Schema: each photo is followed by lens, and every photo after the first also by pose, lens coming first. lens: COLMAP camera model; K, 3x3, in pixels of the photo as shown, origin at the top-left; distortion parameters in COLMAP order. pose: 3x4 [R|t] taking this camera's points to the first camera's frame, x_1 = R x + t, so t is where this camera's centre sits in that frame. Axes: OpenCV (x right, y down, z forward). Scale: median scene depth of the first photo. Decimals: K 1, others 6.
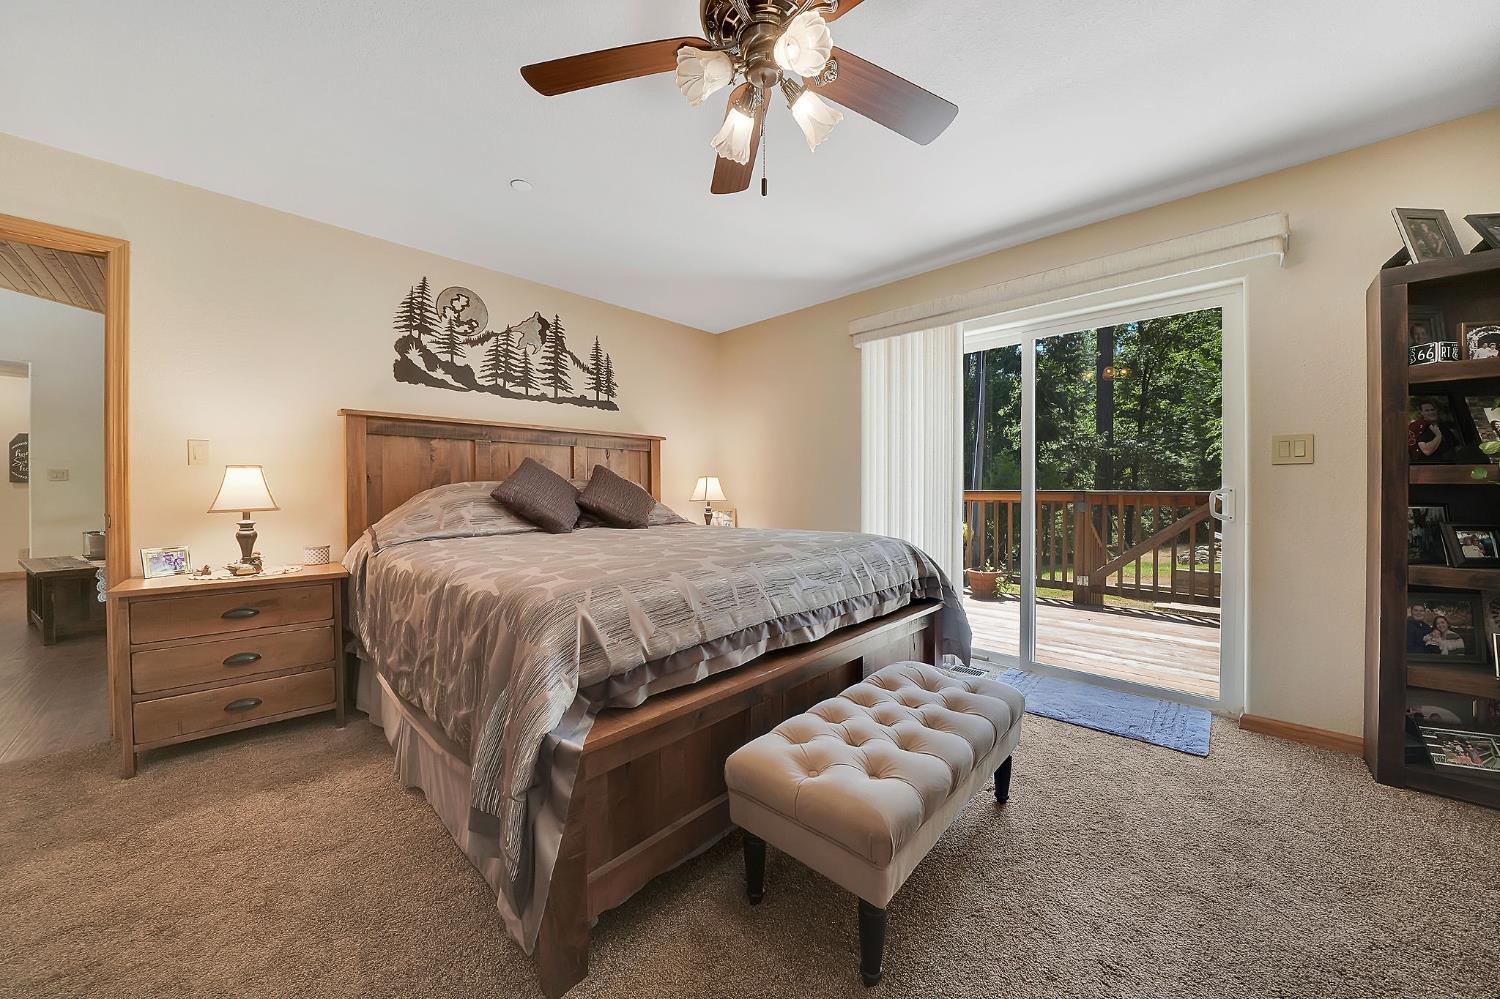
lens RADIAL K [[636.9, 0, 750.0], [0, 636.9, 486.1], [0, 0, 1]] dist [-0.000082, -0.000057]
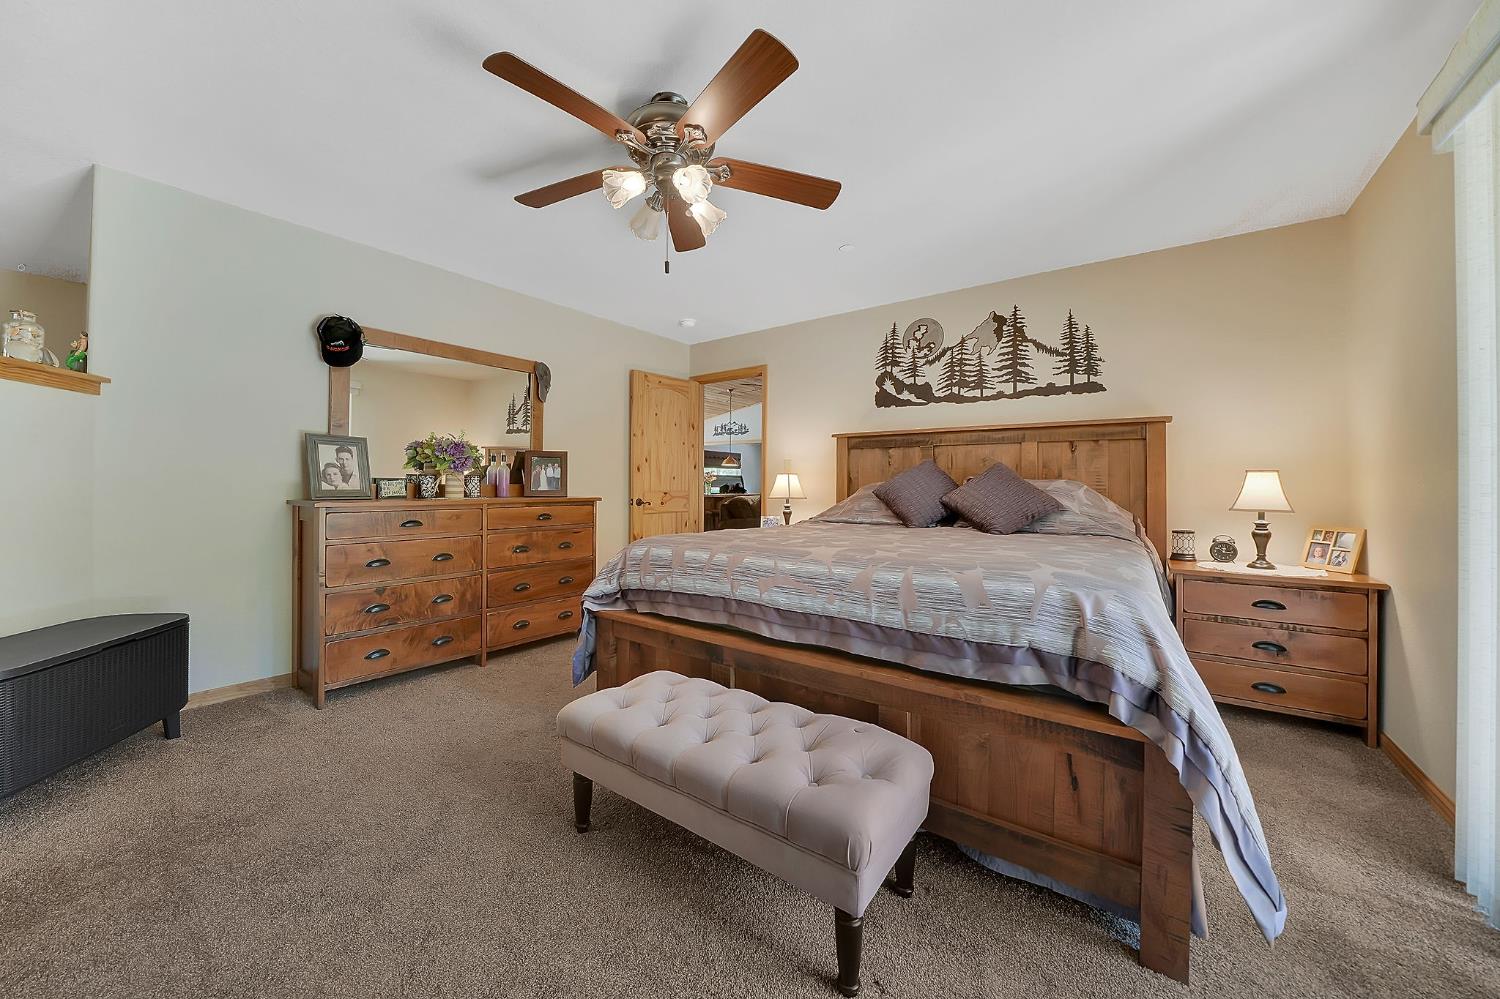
lens RADIAL K [[532.9, 0, 758.0], [0, 532.9, 490.4], [0, 0, 1]] dist [-0.016874, 0.000489]
pose [[0.033187, 0.008150, -0.999416, 0.495962], [-0.006680, 0.999946, 0.007932, 0.003630], [0.999427, 0.006413, 0.033239, 0.614298]]
